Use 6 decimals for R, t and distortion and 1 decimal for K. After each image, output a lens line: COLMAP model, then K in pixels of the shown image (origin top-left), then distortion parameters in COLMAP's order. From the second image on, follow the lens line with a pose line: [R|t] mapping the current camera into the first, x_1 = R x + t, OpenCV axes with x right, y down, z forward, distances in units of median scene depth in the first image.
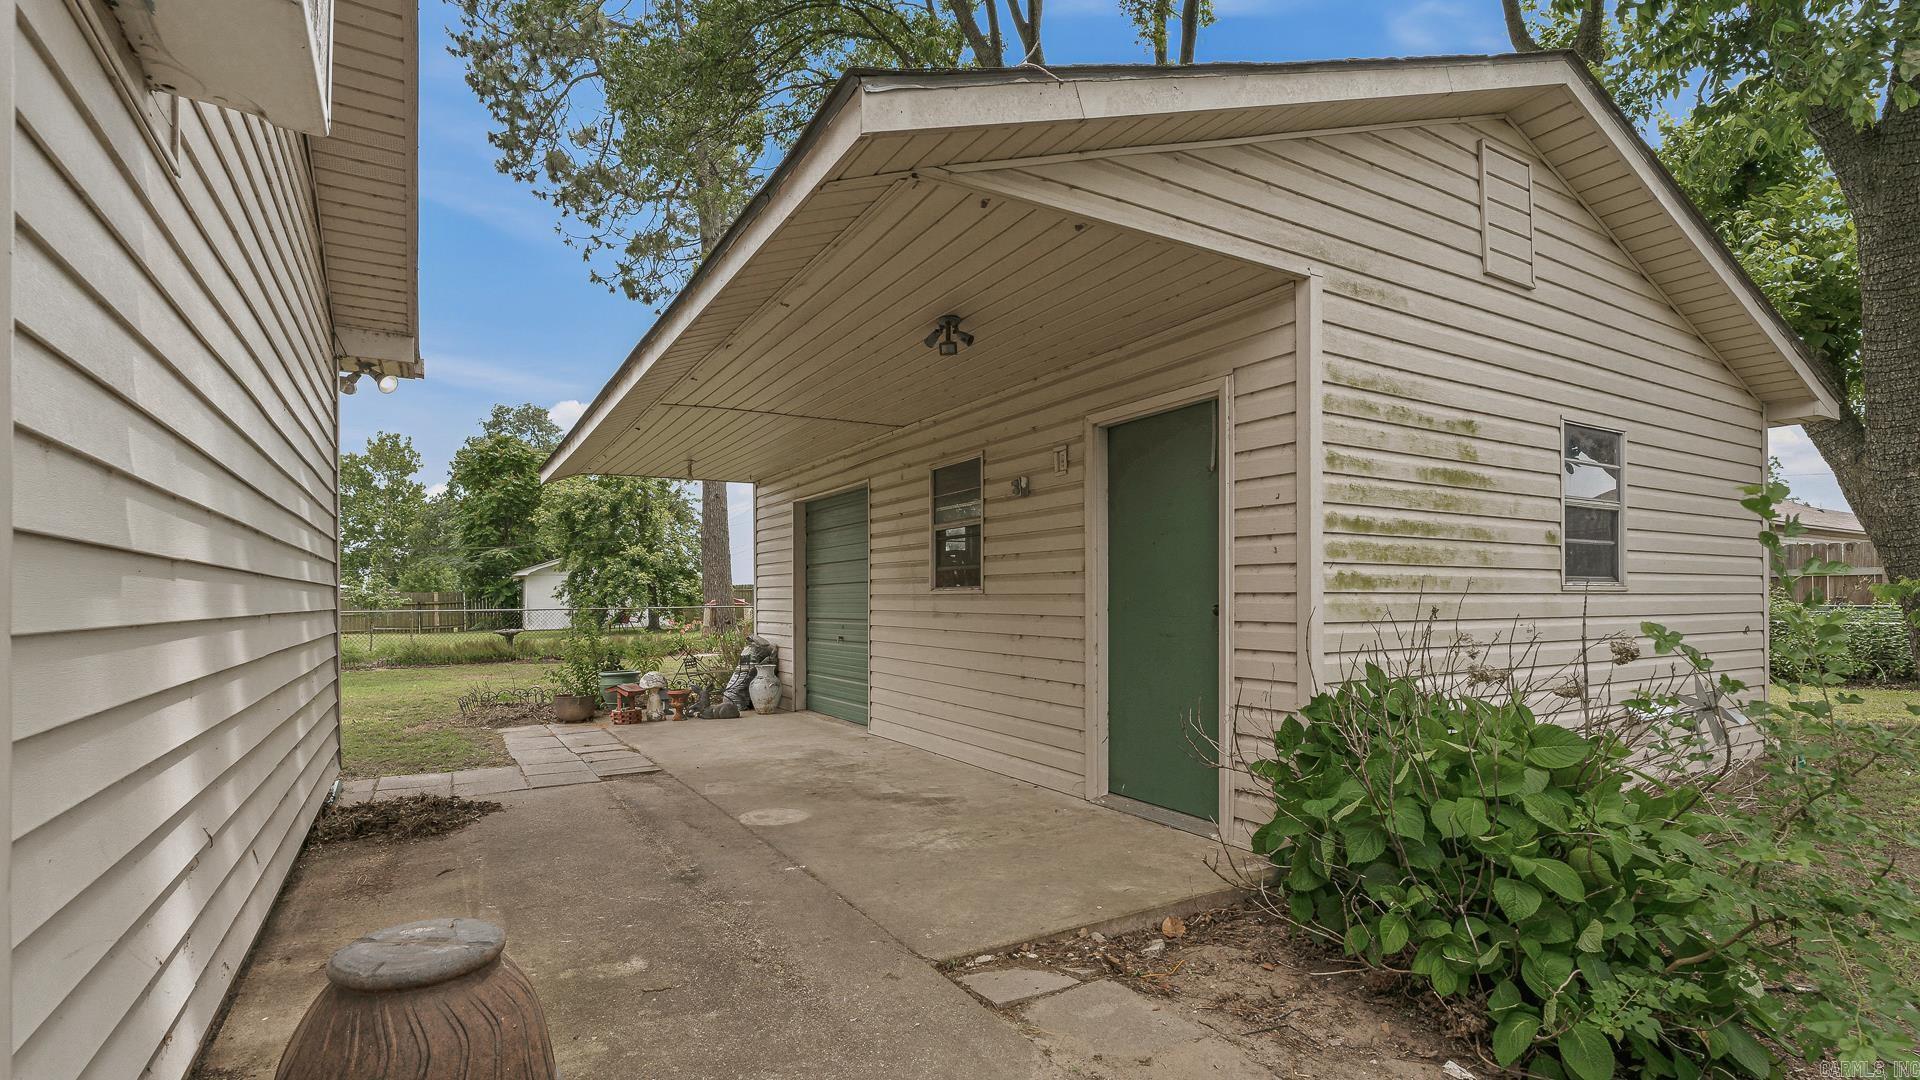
lens RADIAL K [[885.3, 0, 959.8], [0, 885.3, 605.7], [0, 0, 1]] dist [0.004656, 0.000732]
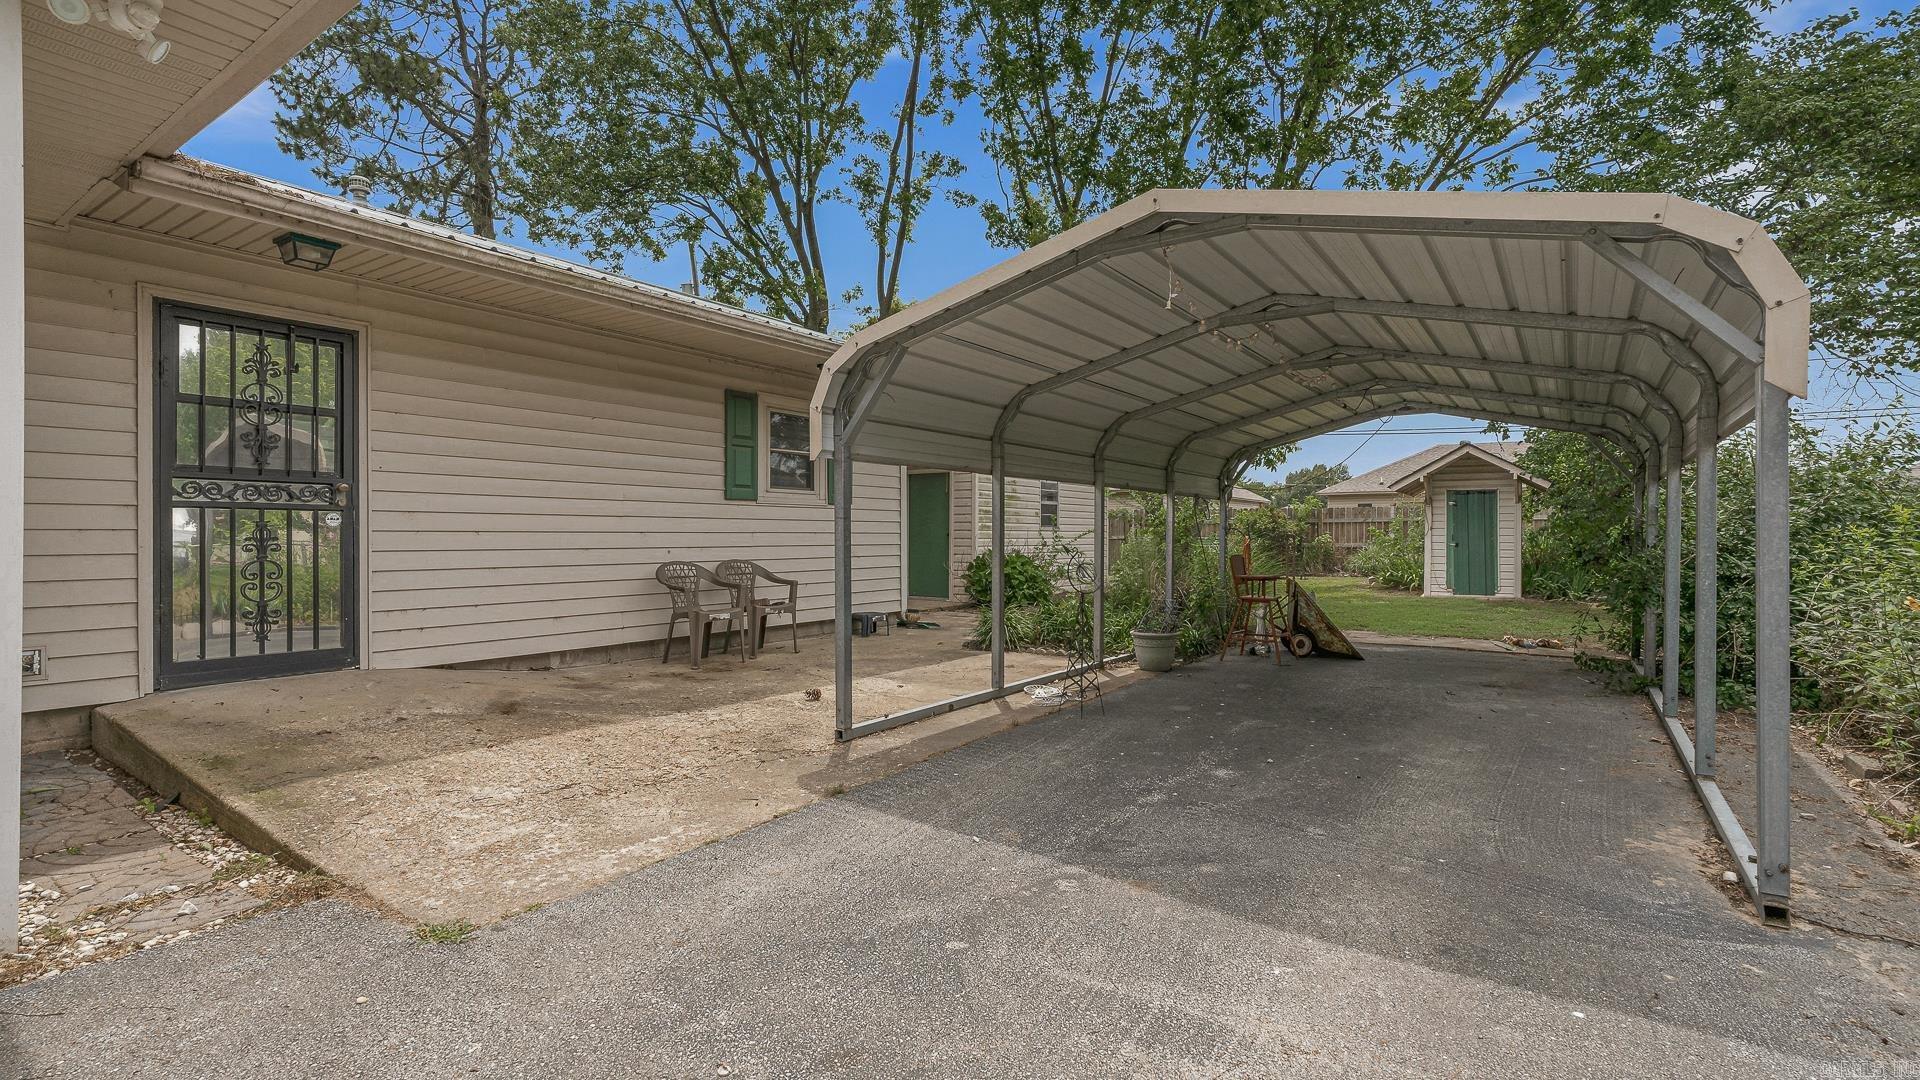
lens RADIAL K [[885.3, 0, 966.2], [0, 885.3, 532.1], [0, 0, 1]] dist [0.004656, 0.000732]
pose [[0.906482, 0.008906, 0.422151, -1.103364], [-0.004139, 0.999917, -0.012209, 0.036919], [-0.422224, 0.009320, 0.906444, -2.150814]]
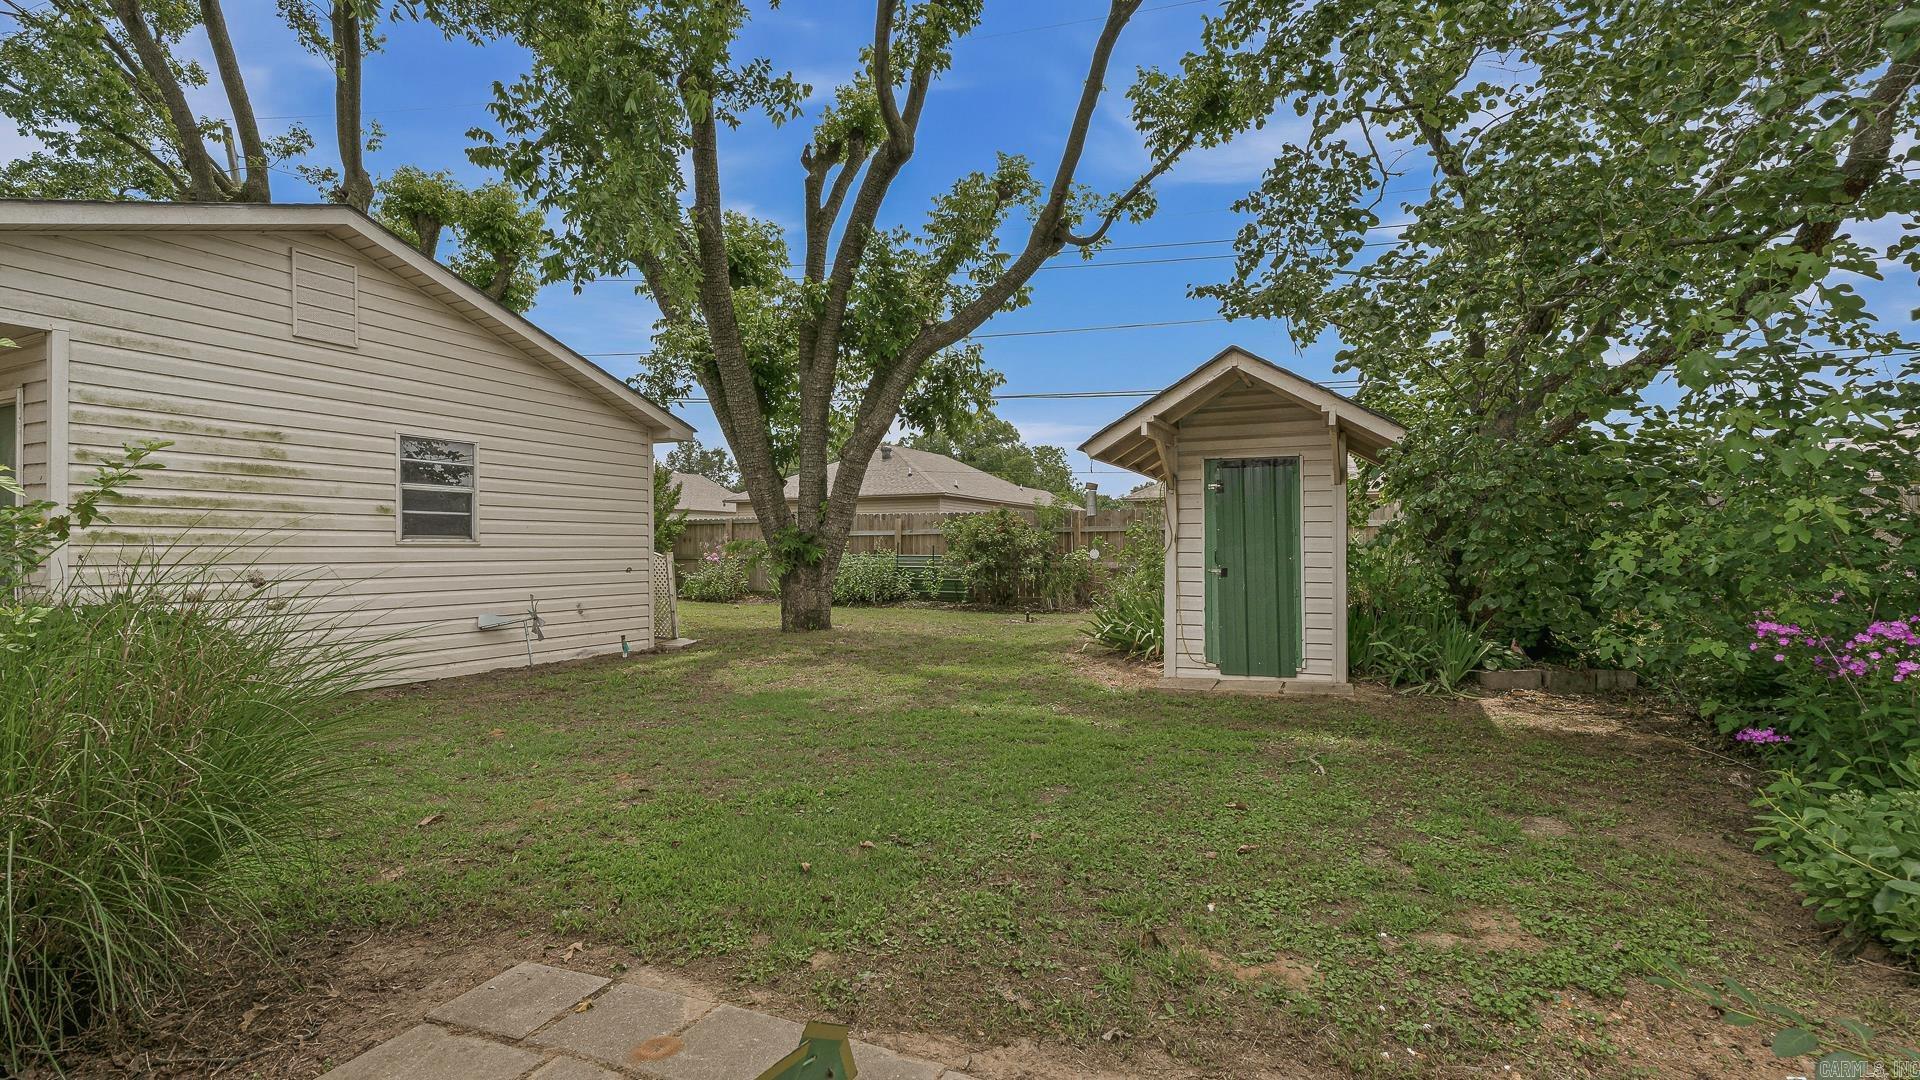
lens RADIAL K [[885.3, 0, 962.0], [0, 885.3, 542.4], [0, 0, 1]] dist [0.004656, 0.000732]
pose [[0.832685, 0.007299, 0.553698, 0.745409], [0.002425, 0.999855, -0.016826, 0.008277], [-0.553741, 0.015353, 0.832547, -0.948791]]
